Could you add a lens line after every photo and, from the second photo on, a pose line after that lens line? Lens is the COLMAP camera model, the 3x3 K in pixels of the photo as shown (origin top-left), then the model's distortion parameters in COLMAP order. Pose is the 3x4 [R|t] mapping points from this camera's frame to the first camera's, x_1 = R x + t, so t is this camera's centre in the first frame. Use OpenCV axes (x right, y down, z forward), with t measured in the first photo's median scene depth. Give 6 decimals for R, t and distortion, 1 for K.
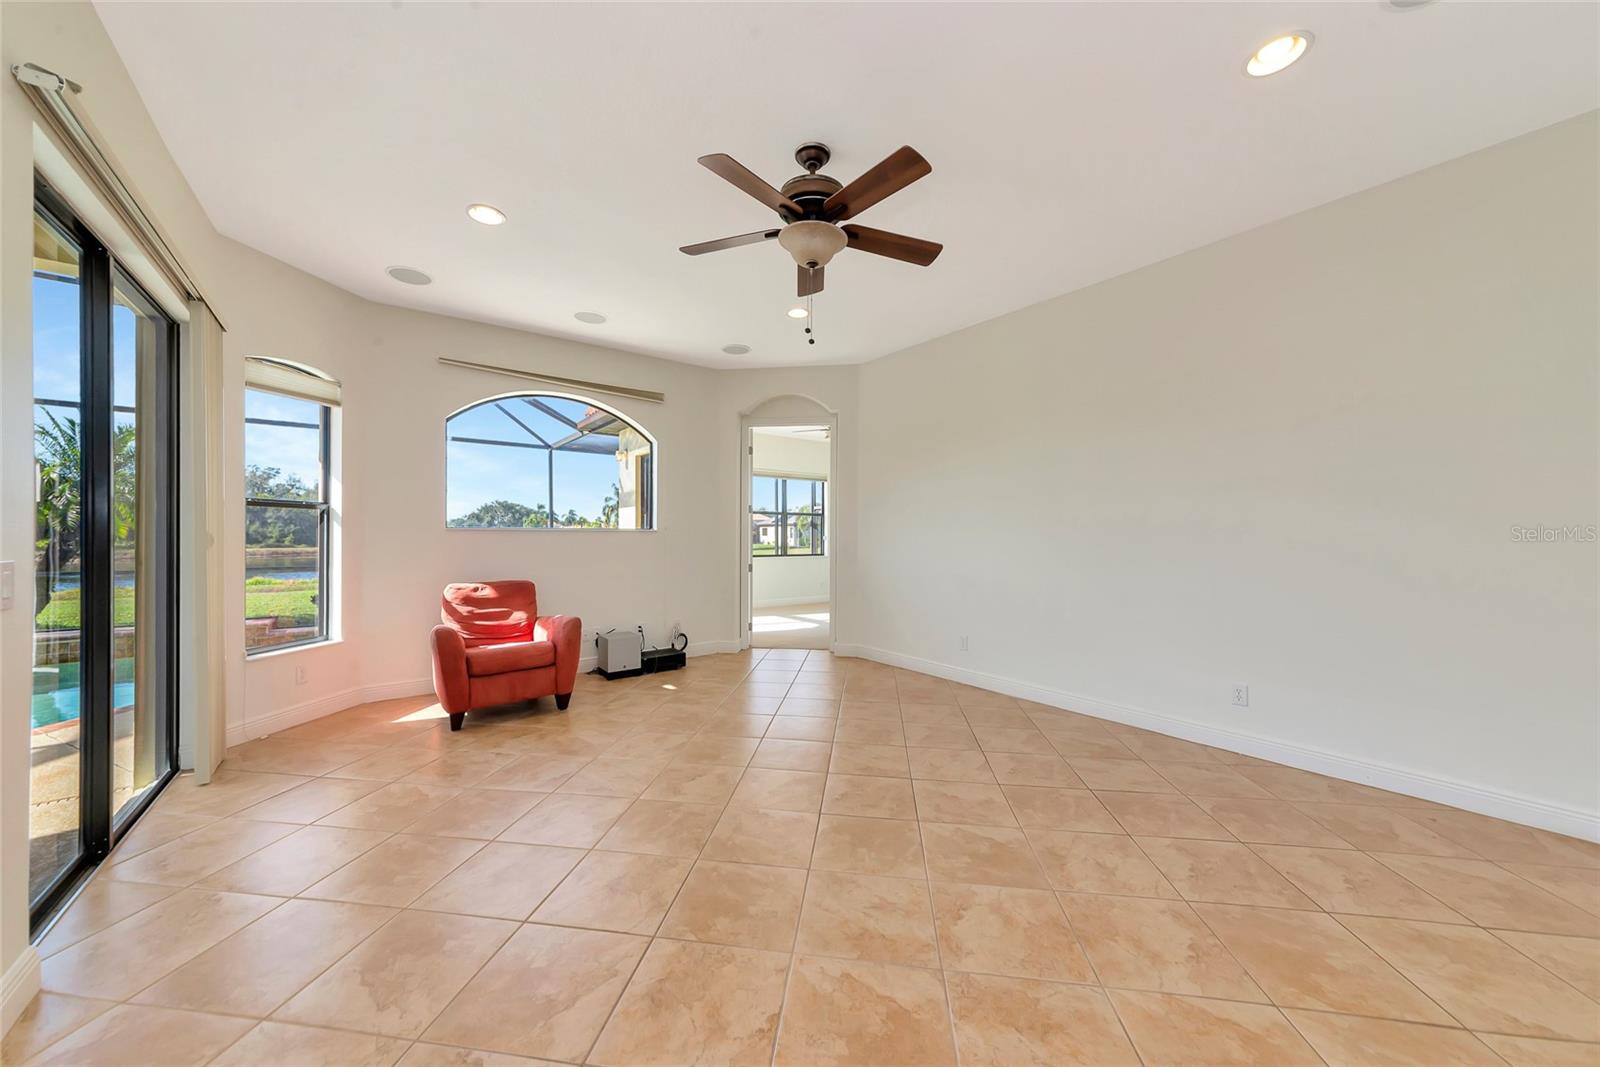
lens RADIAL K [[557.5, 0, 793.0], [0, 557.5, 528.5], [0, 0, 1]] dist [0.025498, 0.001259]
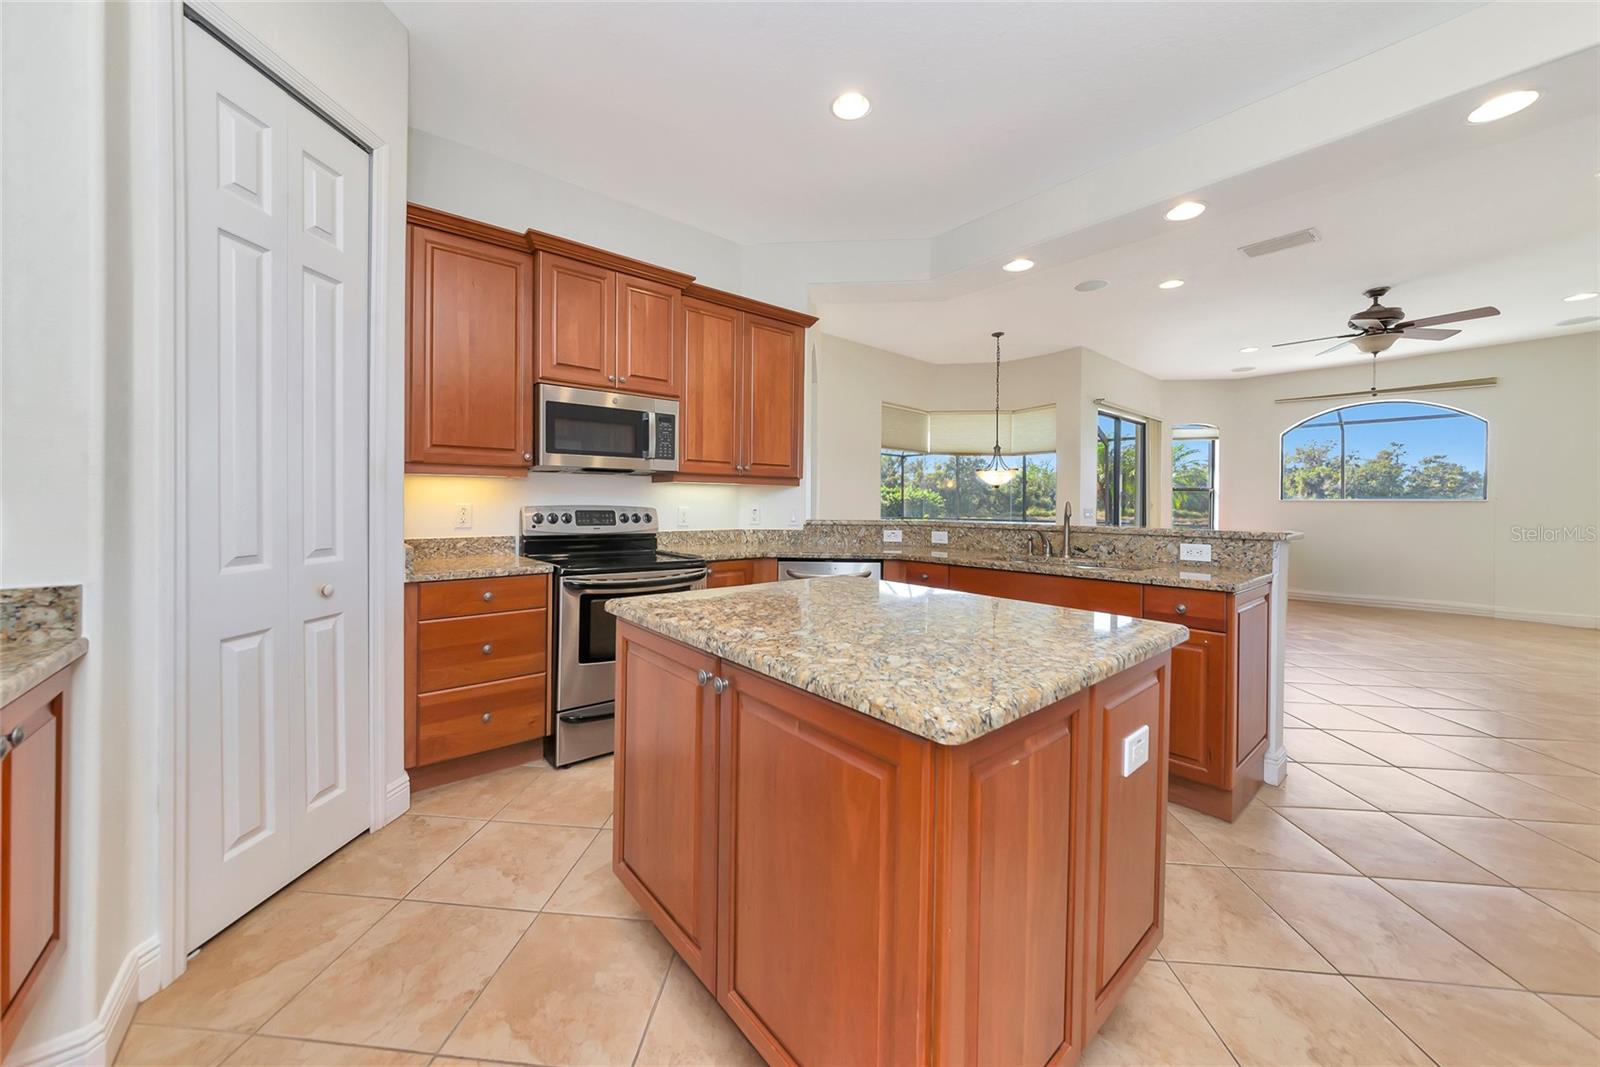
lens RADIAL K [[557.5, 0, 790.3], [0, 557.5, 504.8], [0, 0, 1]] dist [0.025498, 0.001259]
pose [[0.048262, 0.003449, -0.998829, 1.131503], [0.005431, 0.999978, 0.003716, 0.001653], [0.998820, -0.005604, 0.048242, -0.613692]]
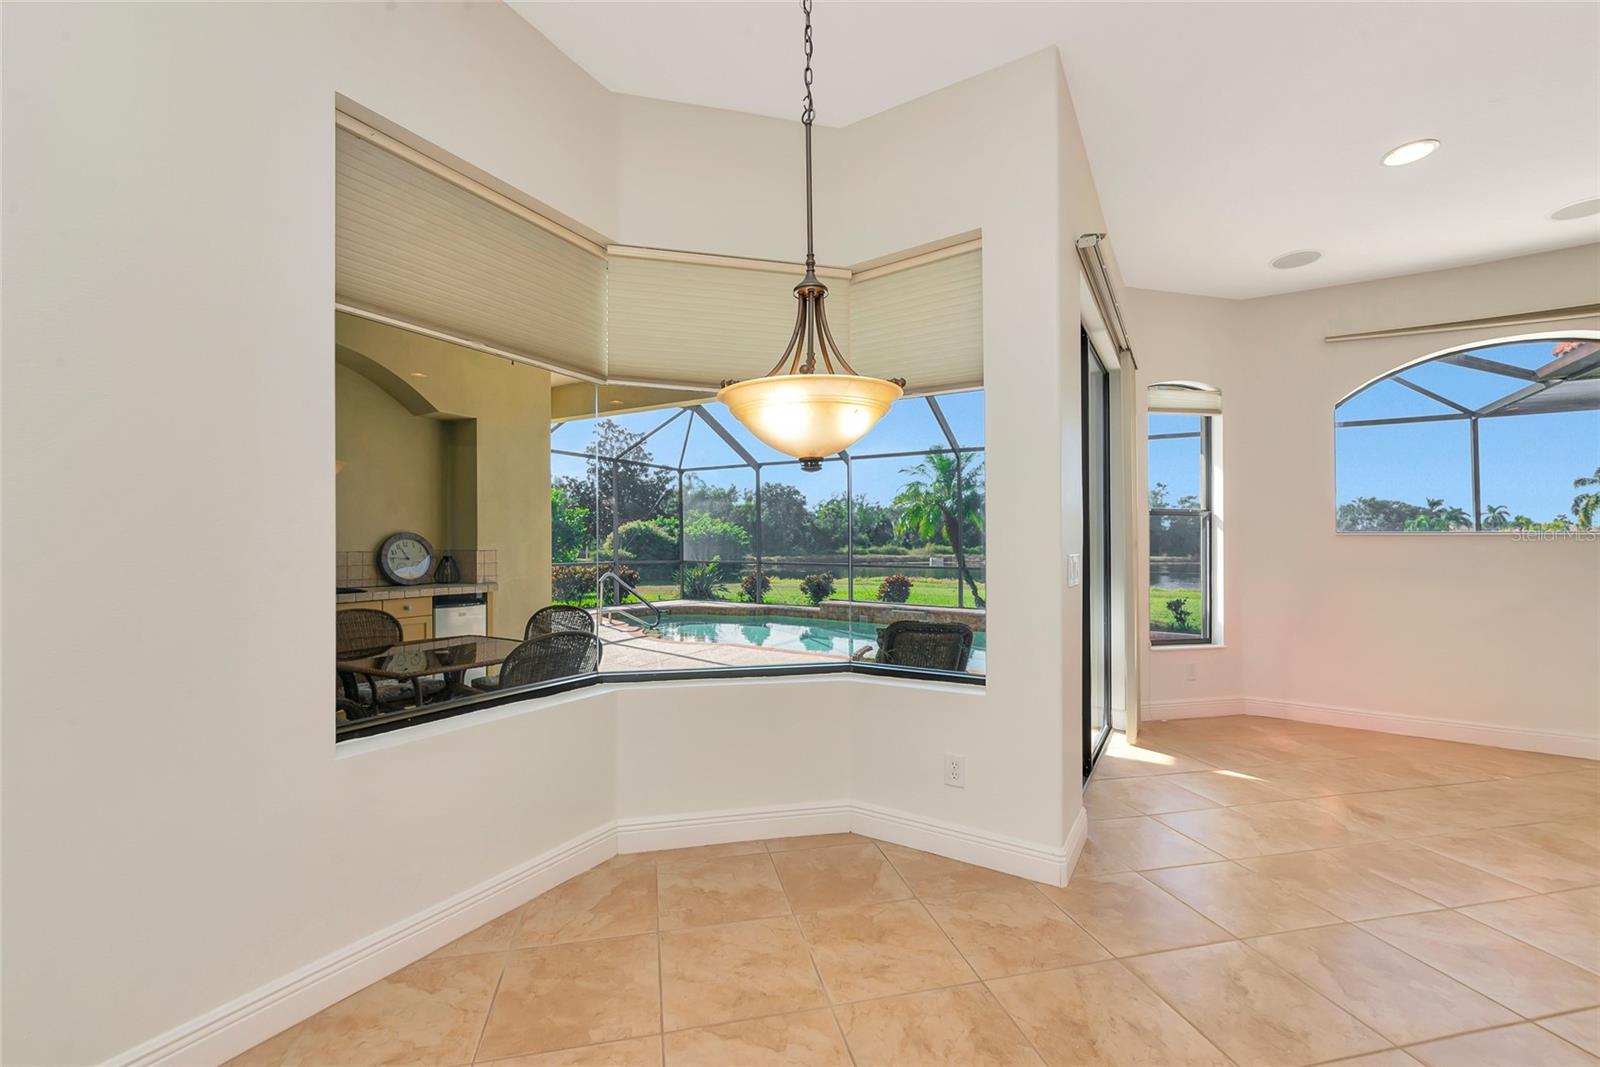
lens RADIAL K [[650.7, 0, 787.7], [0, 650.7, 529.7], [0, 0, 1]] dist [-0.001558, -0.001066]
pose [[0.355908, -0.014097, -0.934415, 0.008505], [0.004501, 0.999900, -0.013371, 0.003563], [0.934510, 0.000553, 0.355936, -0.134282]]
